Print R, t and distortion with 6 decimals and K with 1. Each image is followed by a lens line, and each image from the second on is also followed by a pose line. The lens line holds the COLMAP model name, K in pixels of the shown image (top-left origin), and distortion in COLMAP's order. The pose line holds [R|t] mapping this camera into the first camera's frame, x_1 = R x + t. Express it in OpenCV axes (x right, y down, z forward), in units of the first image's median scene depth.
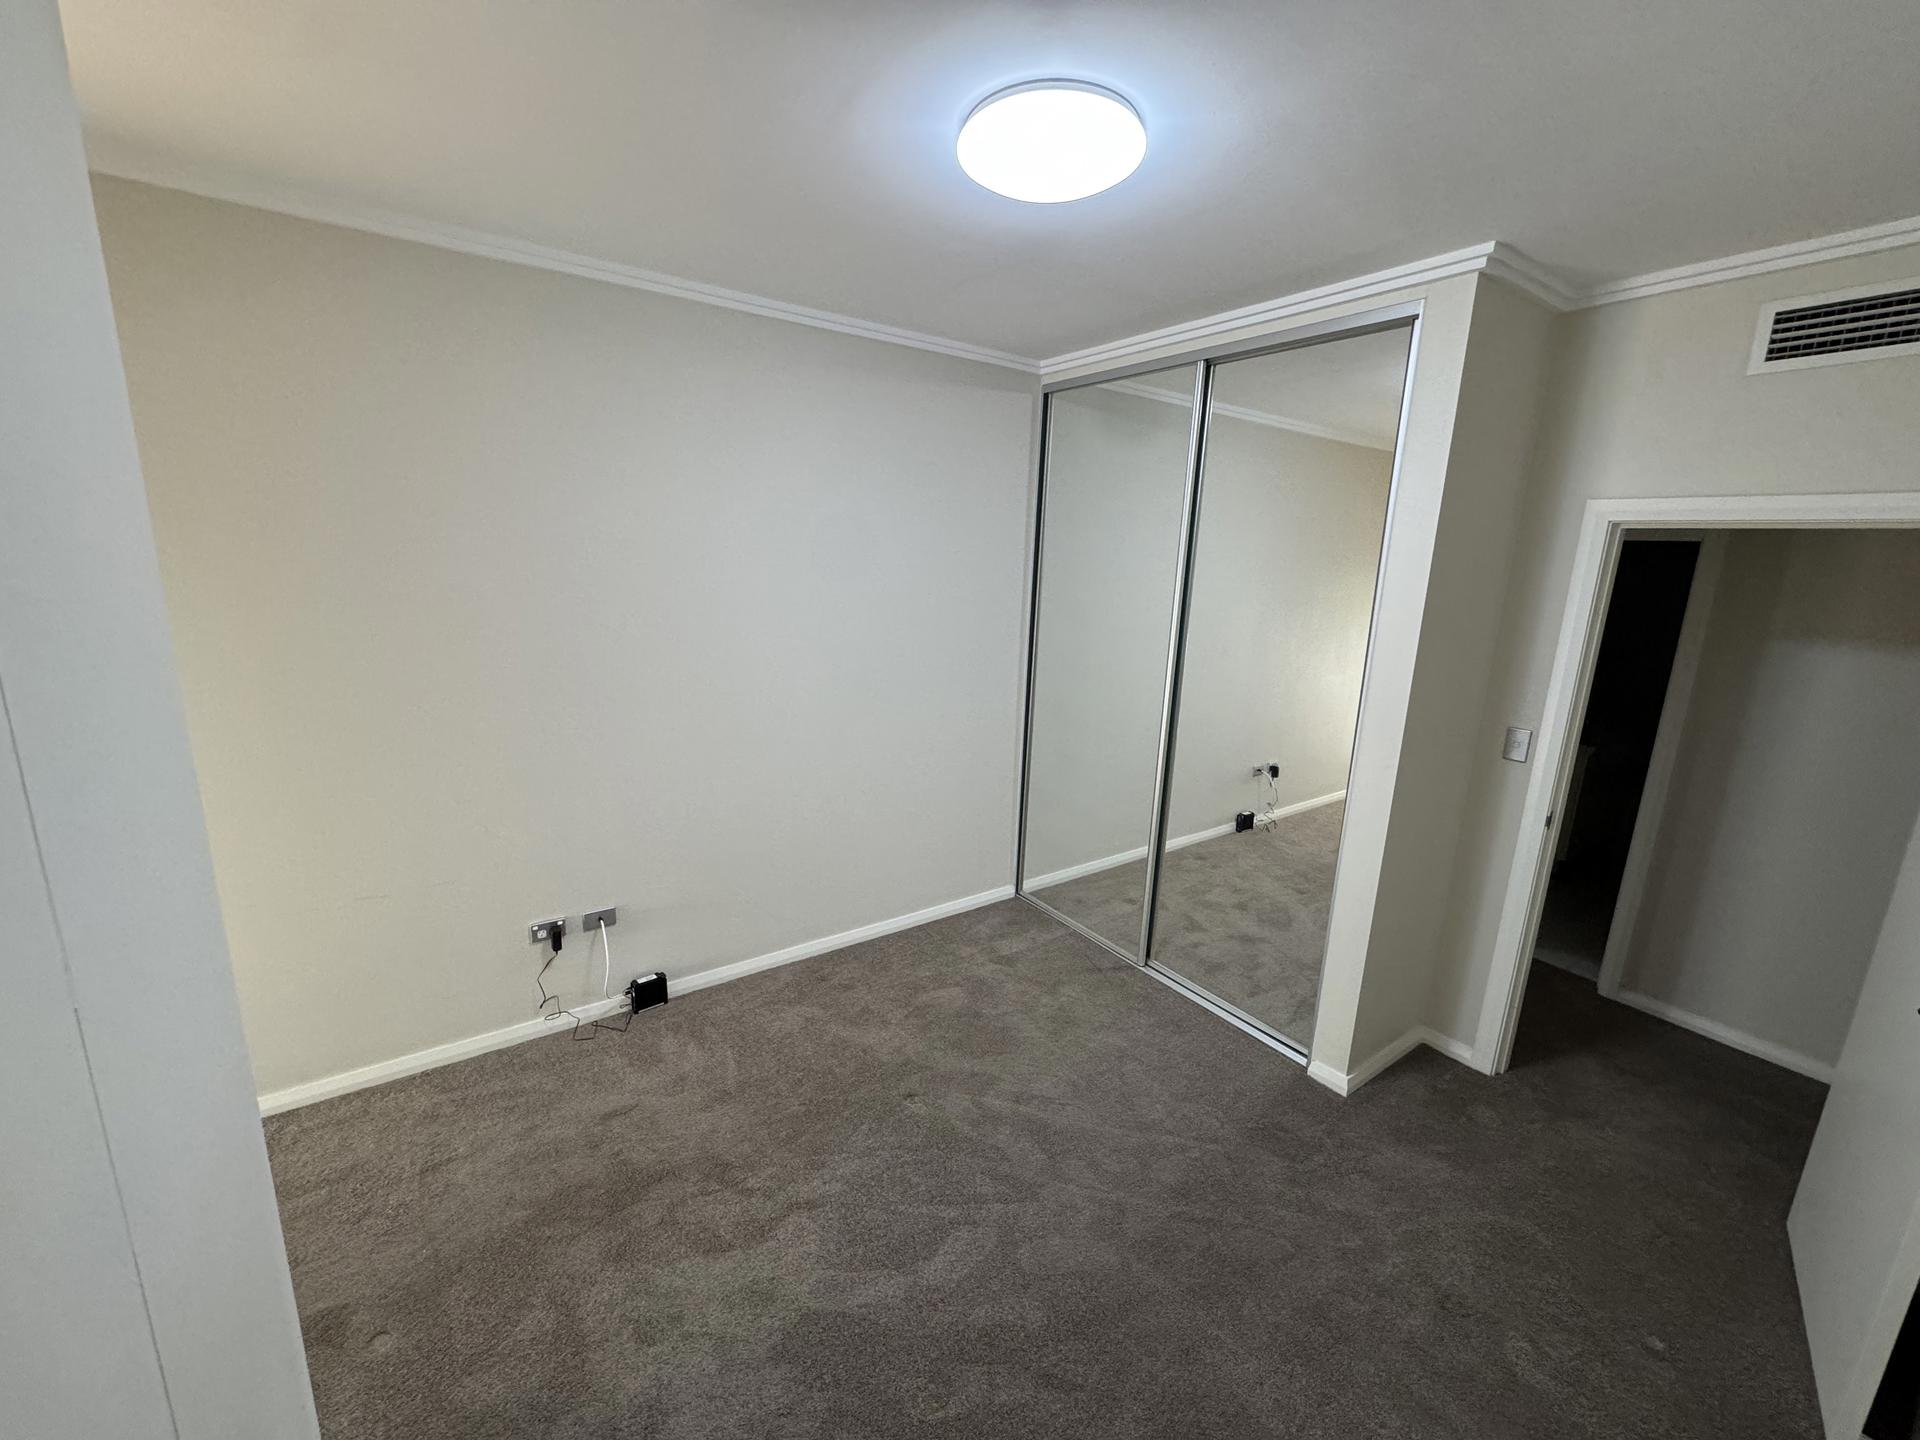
lens RADIAL K [[764.3, 0, 970.3], [0, 764.3, 721.2], [0, 0, 1]] dist [0.003752, 0.000053]
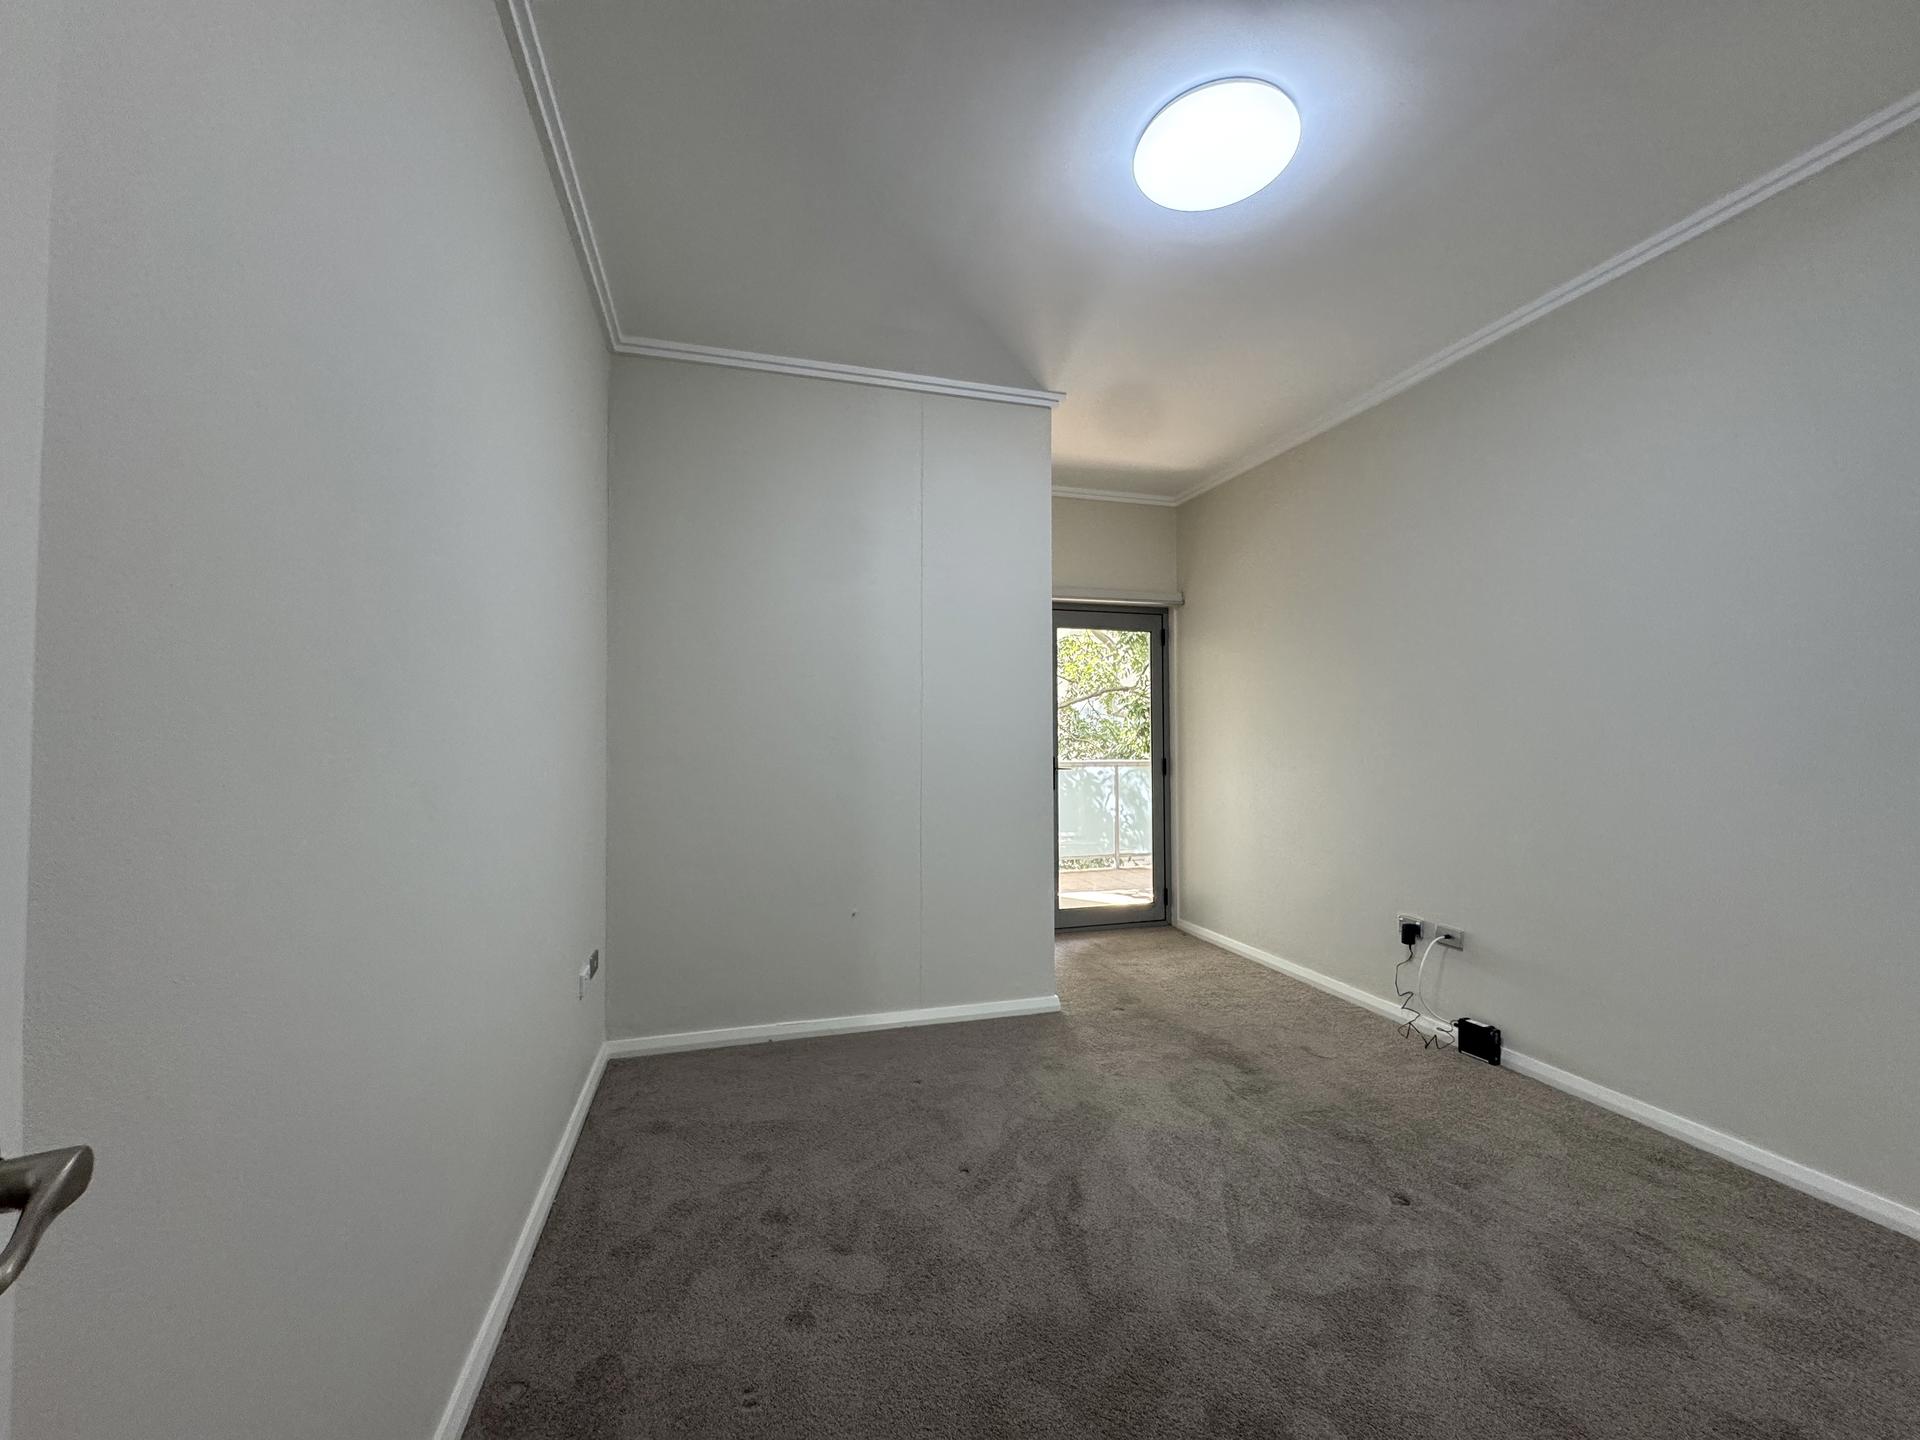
lens RADIAL K [[764.3, 0, 967.8], [0, 764.3, 717.9], [0, 0, 1]] dist [0.003752, 0.000053]
pose [[-0.304463, -0.058520, -0.950725, 0.751865], [-0.211448, 0.977360, 0.007555, 0.101877], [0.928758, 0.203329, -0.309944, 0.685814]]
